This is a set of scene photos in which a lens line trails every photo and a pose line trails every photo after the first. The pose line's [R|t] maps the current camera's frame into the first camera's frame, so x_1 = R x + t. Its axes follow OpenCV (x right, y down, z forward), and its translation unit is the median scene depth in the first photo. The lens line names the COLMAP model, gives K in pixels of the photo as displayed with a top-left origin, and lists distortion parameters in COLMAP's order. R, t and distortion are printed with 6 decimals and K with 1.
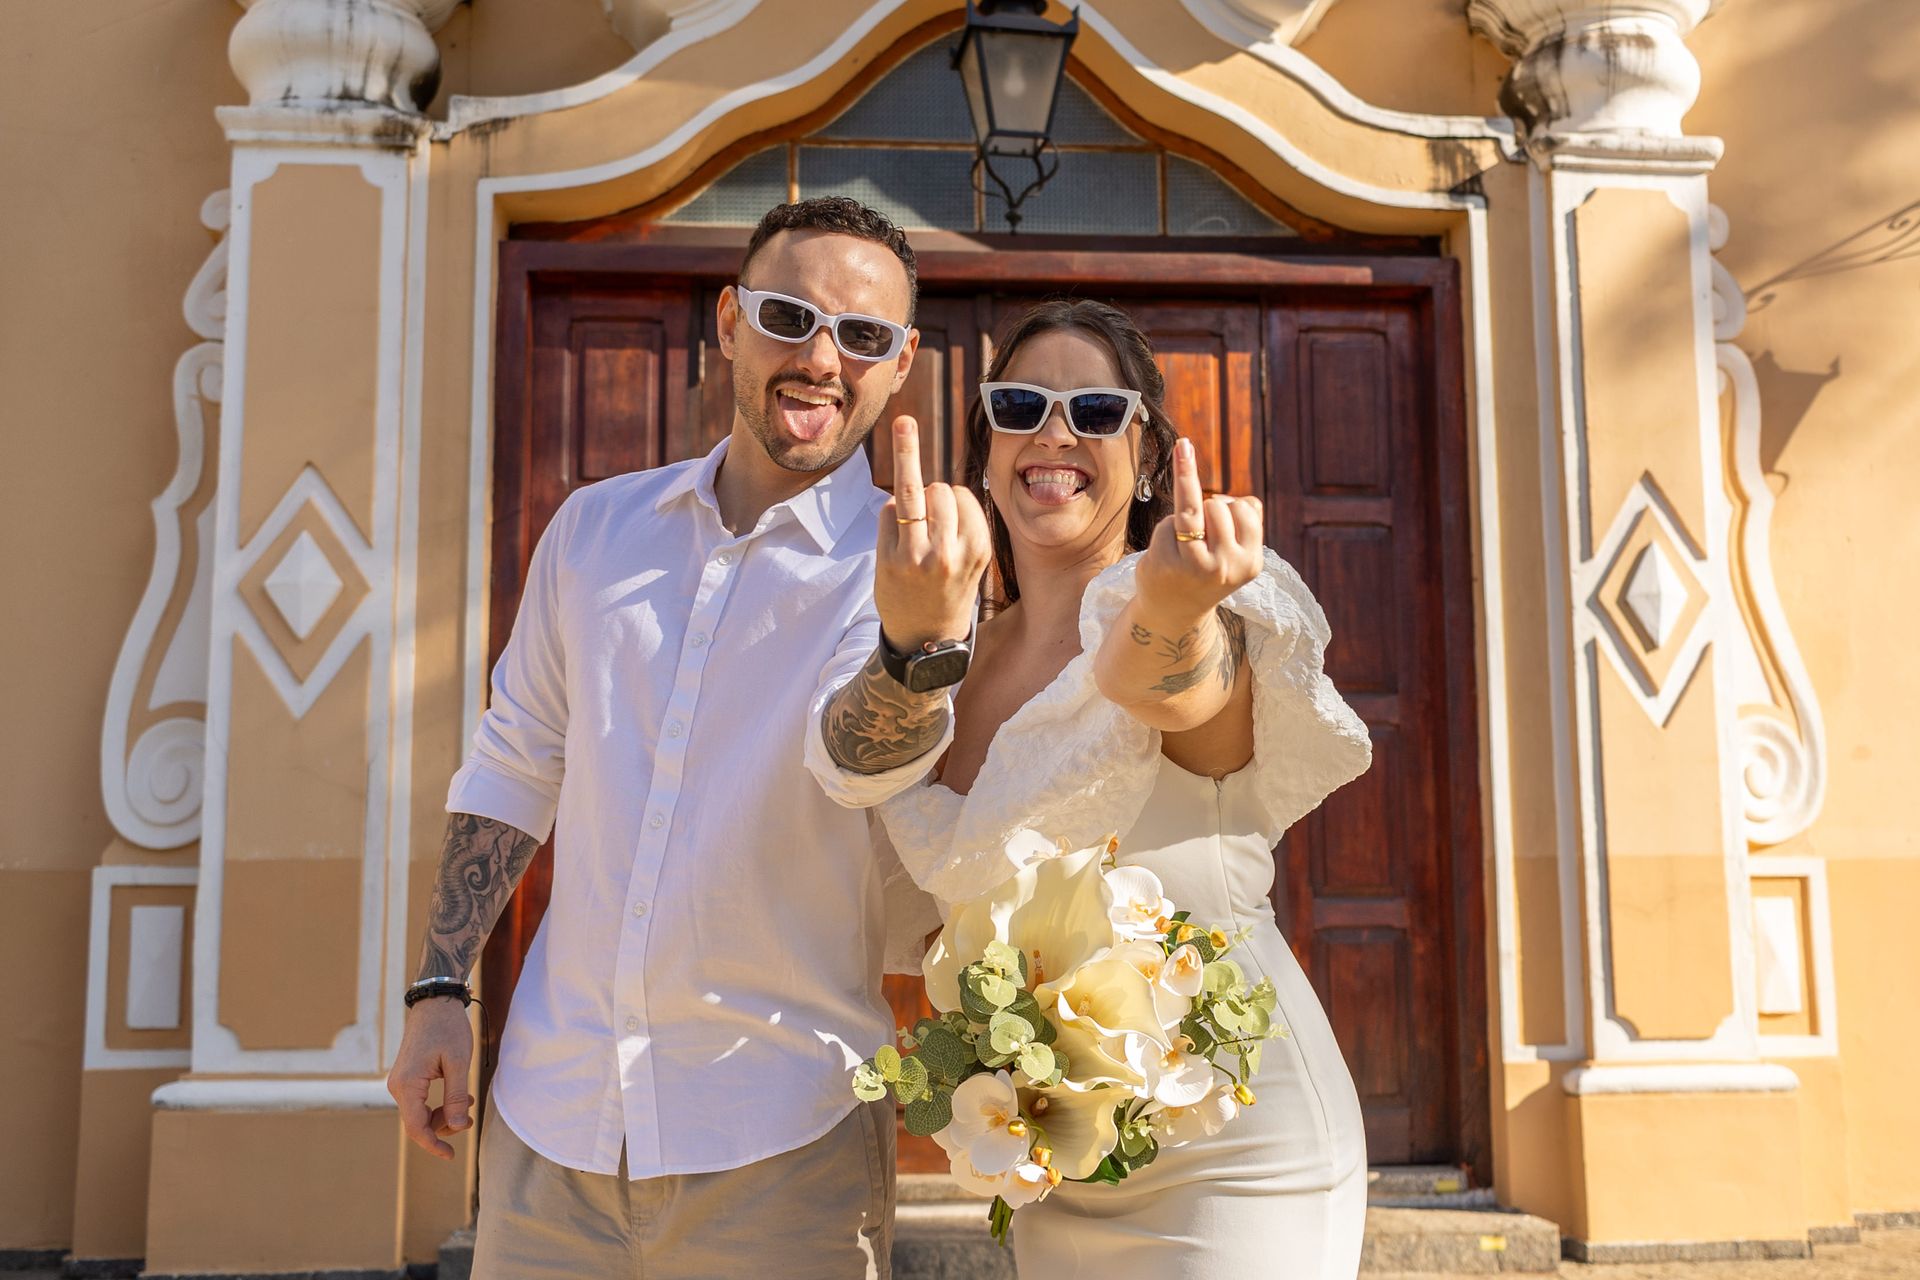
lens RADIAL K [[2078.9, 0, 958.3], [0, 2078.9, 564.8], [0, 0, 1]] dist [0.001958, 0.004384]
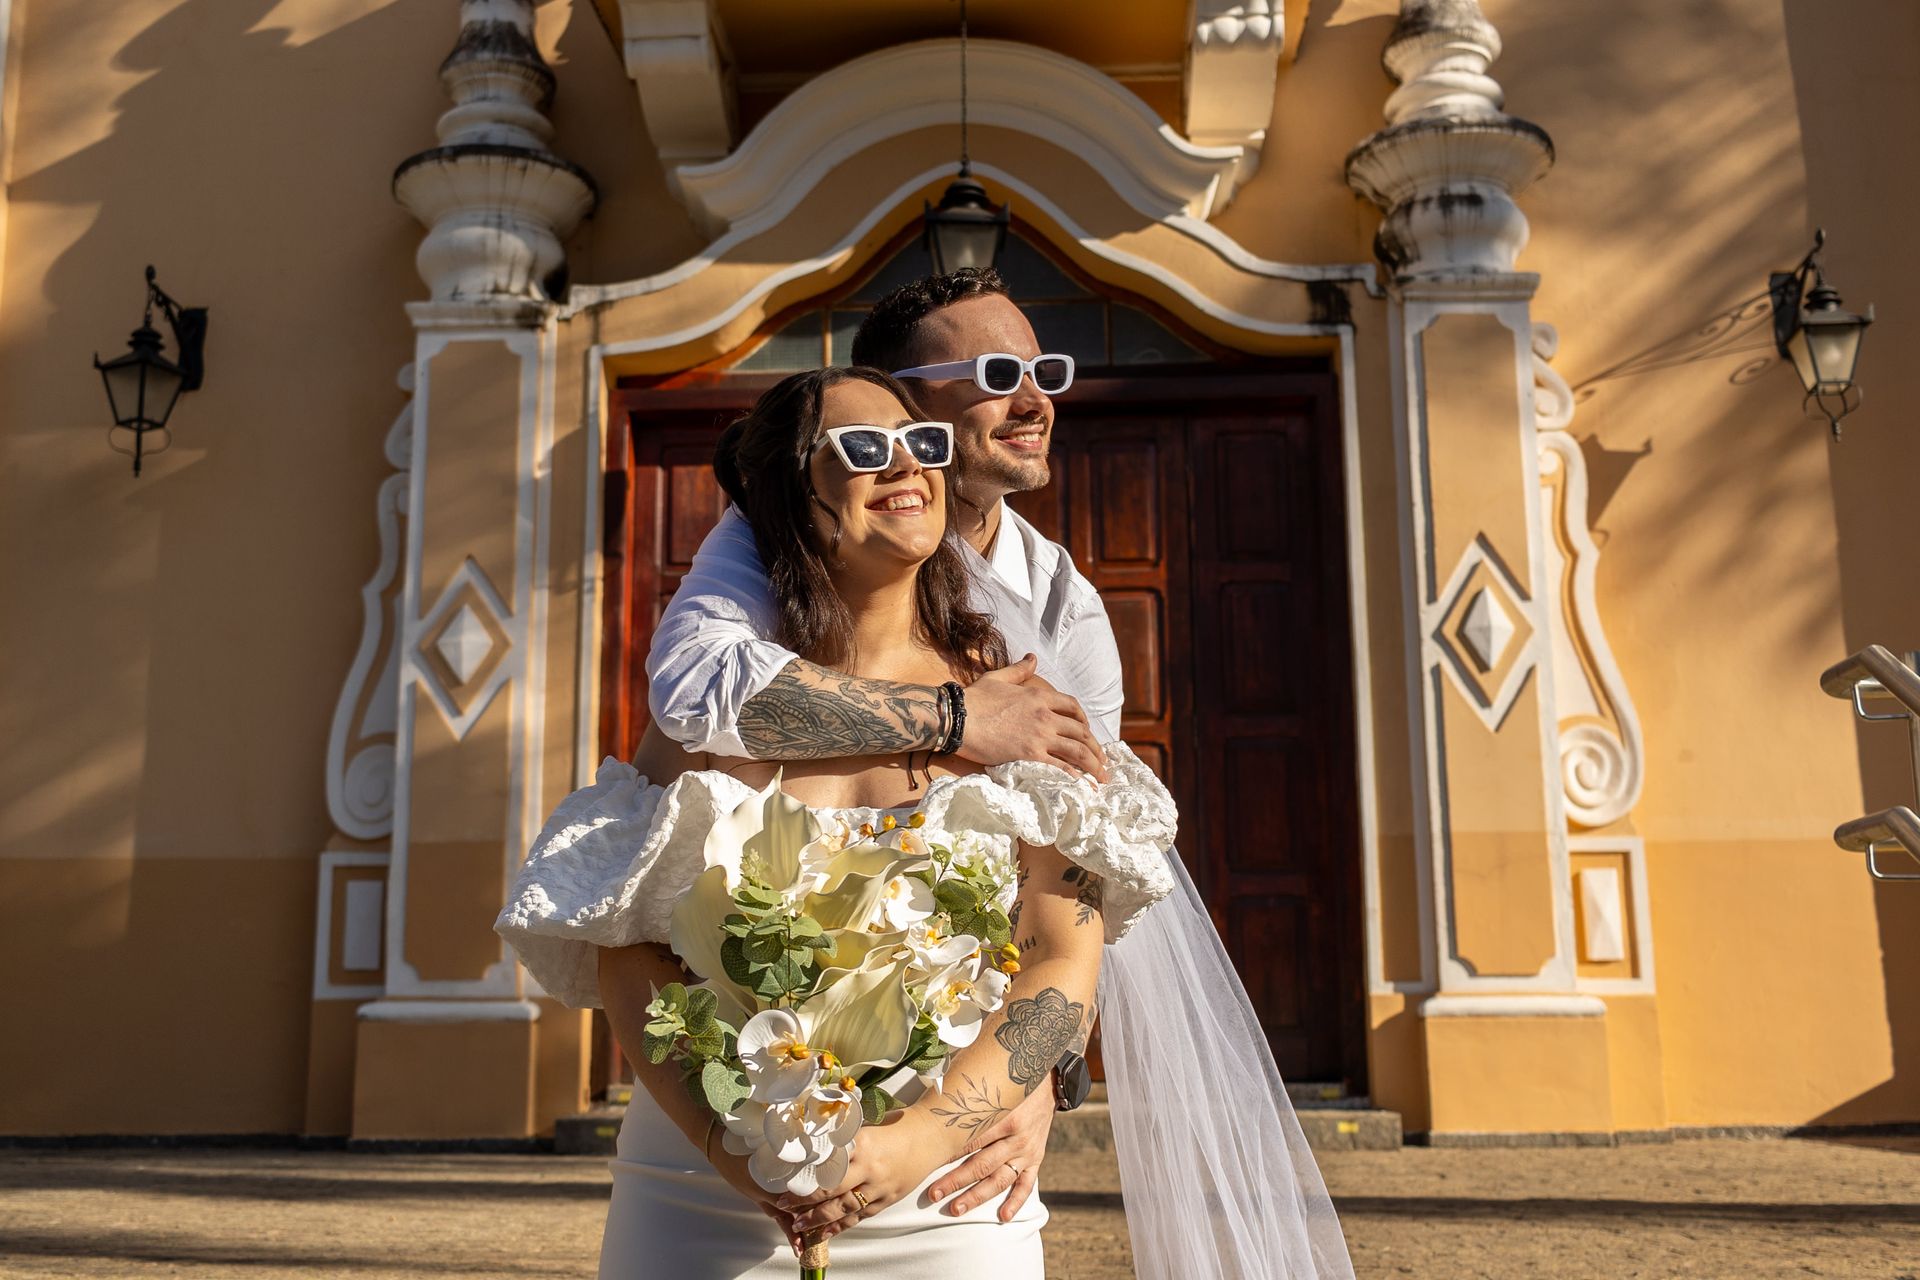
lens RADIAL K [[2078.9, 0, 958.3], [0, 2078.9, 564.8], [0, 0, 1]] dist [0.001958, 0.004384]
pose [[0.991216, -0.030322, -0.128732, 0.178940], [0.021762, 0.997490, -0.067387, 0.054585], [0.130452, 0.063993, 0.989387, -0.307751]]
